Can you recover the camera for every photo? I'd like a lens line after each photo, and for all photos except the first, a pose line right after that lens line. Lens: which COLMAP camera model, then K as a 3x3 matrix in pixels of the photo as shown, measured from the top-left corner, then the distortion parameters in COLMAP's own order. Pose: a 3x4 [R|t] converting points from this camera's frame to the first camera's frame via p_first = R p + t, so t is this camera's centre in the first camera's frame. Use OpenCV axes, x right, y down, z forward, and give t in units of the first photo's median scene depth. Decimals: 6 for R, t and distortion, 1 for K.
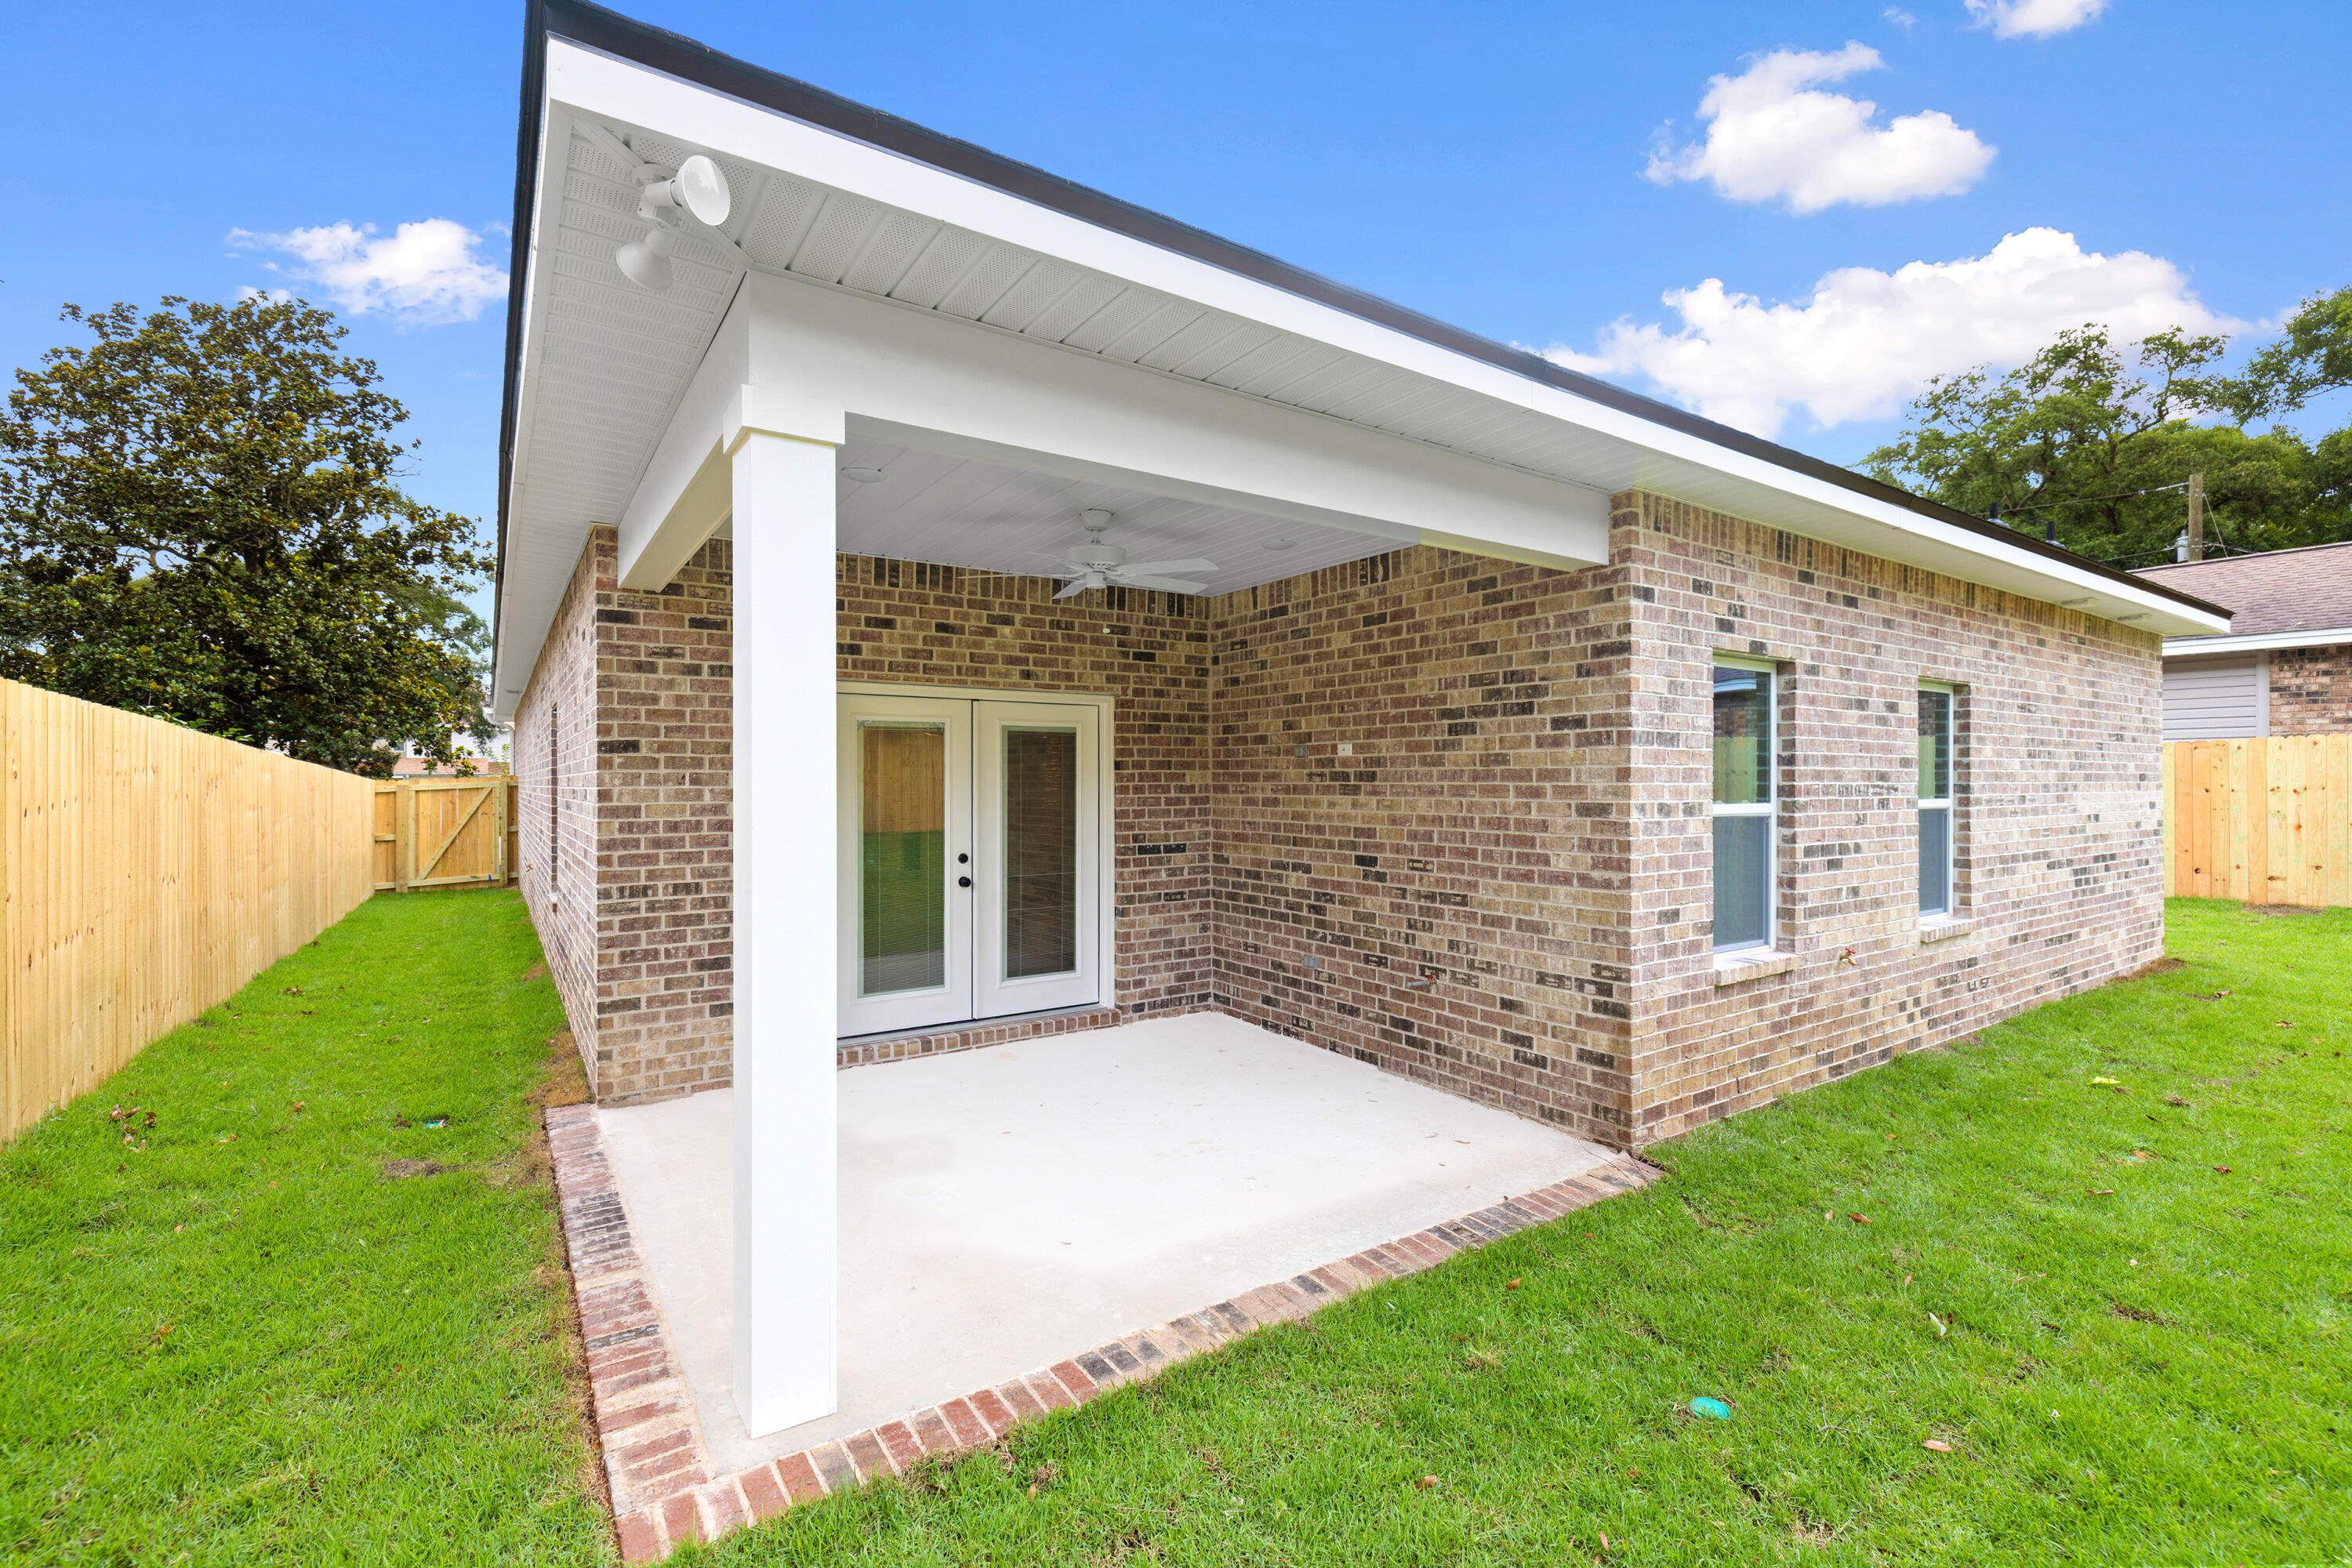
lens RADIAL K [[978.2, 0, 1149.3], [0, 978.2, 780.9], [0, 0, 1]] dist [-0.001060, 0.001206]
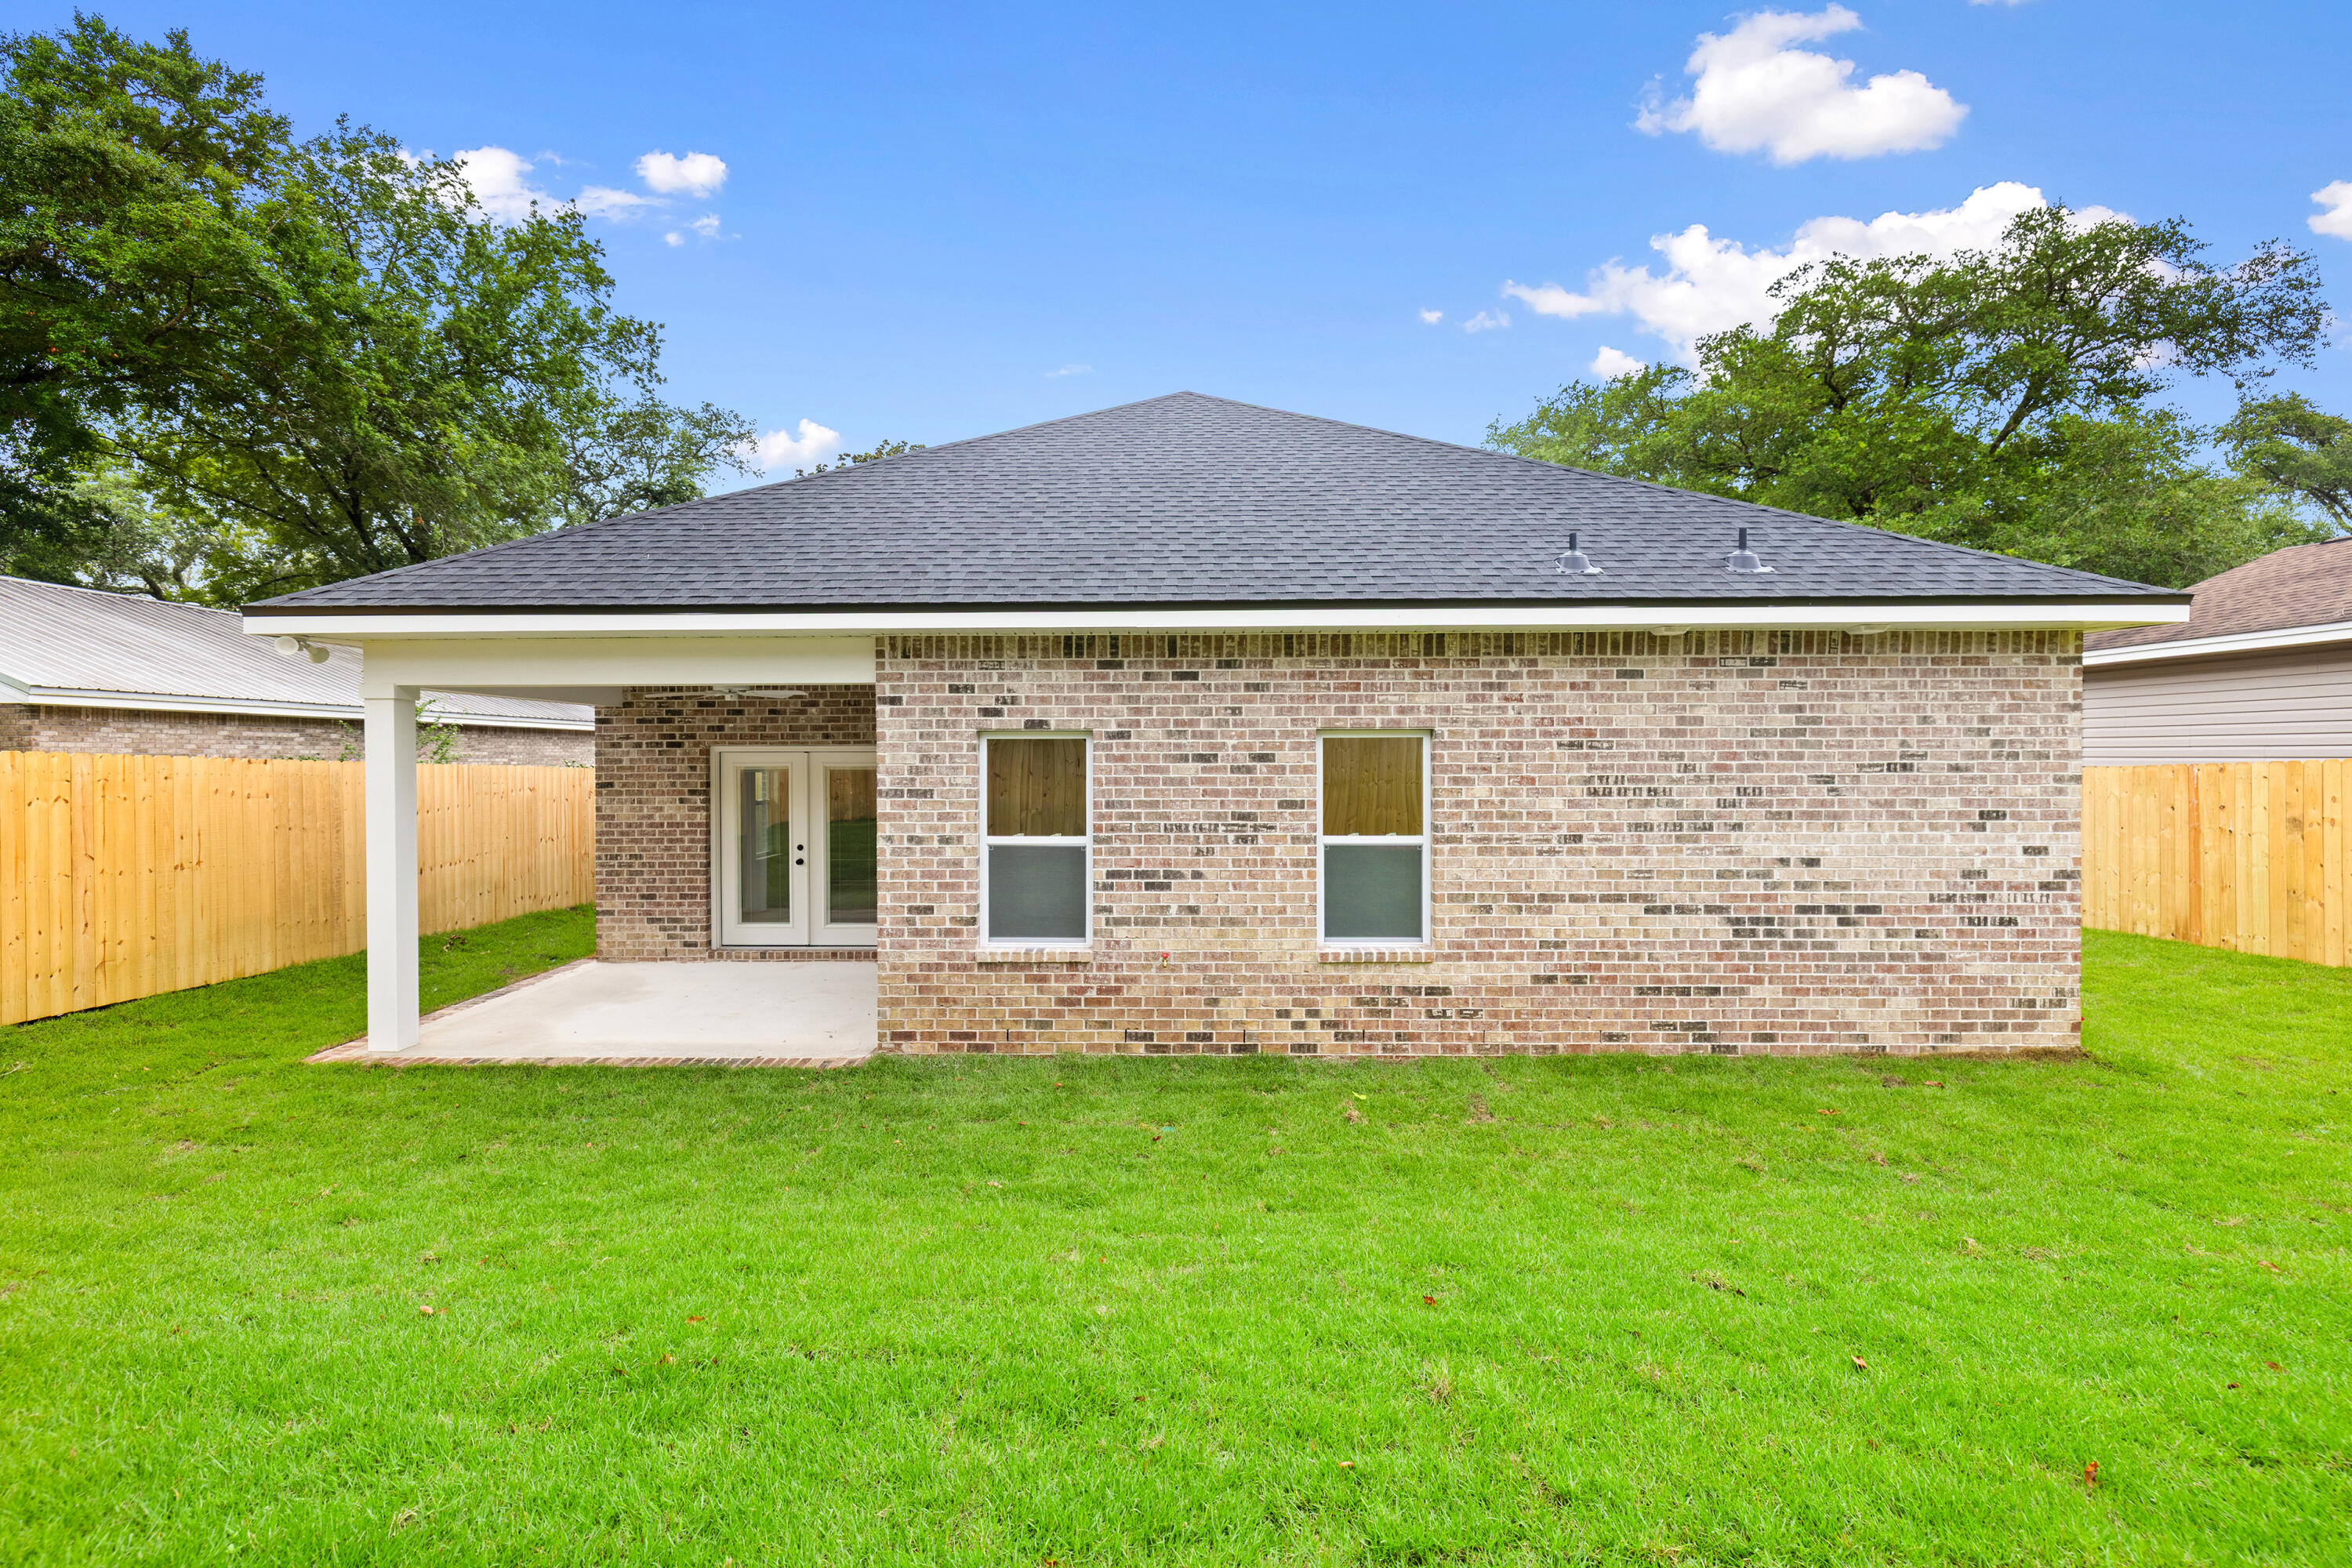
lens RADIAL K [[978.2, 0, 1177.9], [0, 978.2, 769.2], [0, 0, 1]] dist [-0.001060, 0.001206]
pose [[0.837243, 0.004492, -0.546812, 1.470703], [0.001607, 0.999942, 0.010675, -0.083042], [0.546829, -0.009816, 0.837187, -0.046376]]
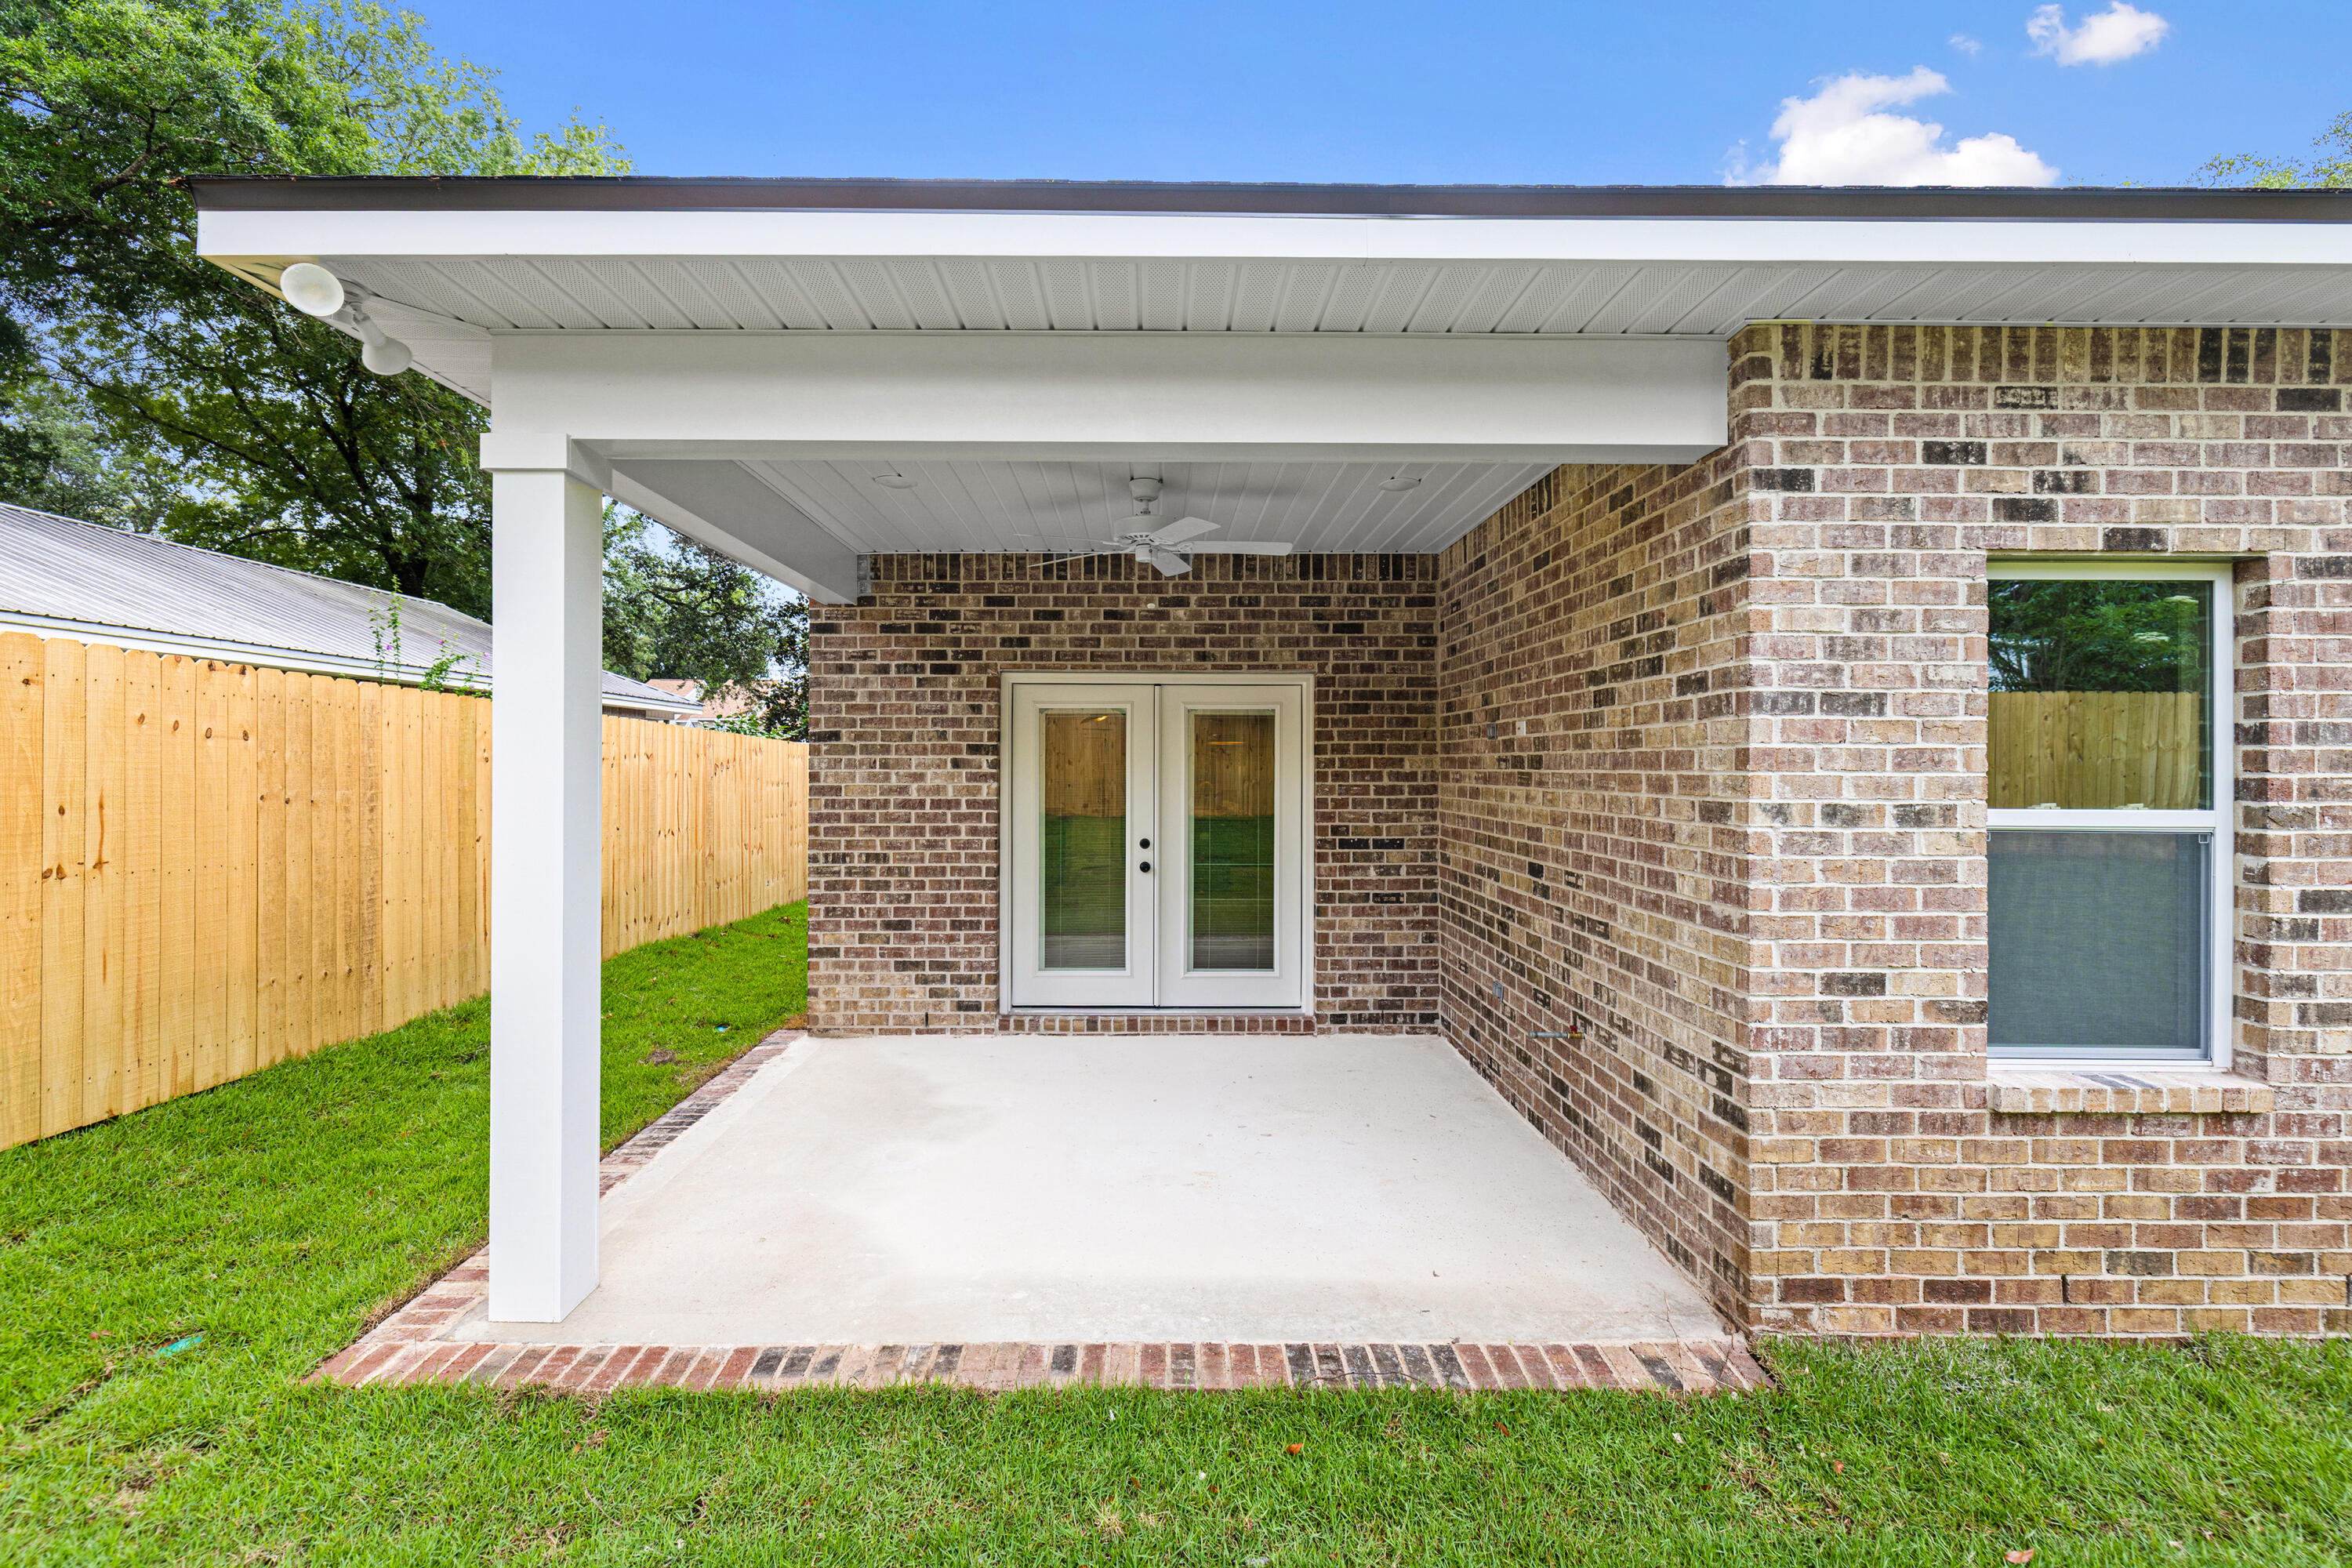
lens RADIAL K [[978.2, 0, 1175.9], [0, 978.2, 759.5], [0, 0, 1]] dist [-0.001060, 0.001206]
pose [[0.846676, -0.000038, -0.532108, 0.430007], [-0.003904, 0.999973, -0.006284, -0.000509], [0.532094, 0.007398, 0.846653, 0.201833]]
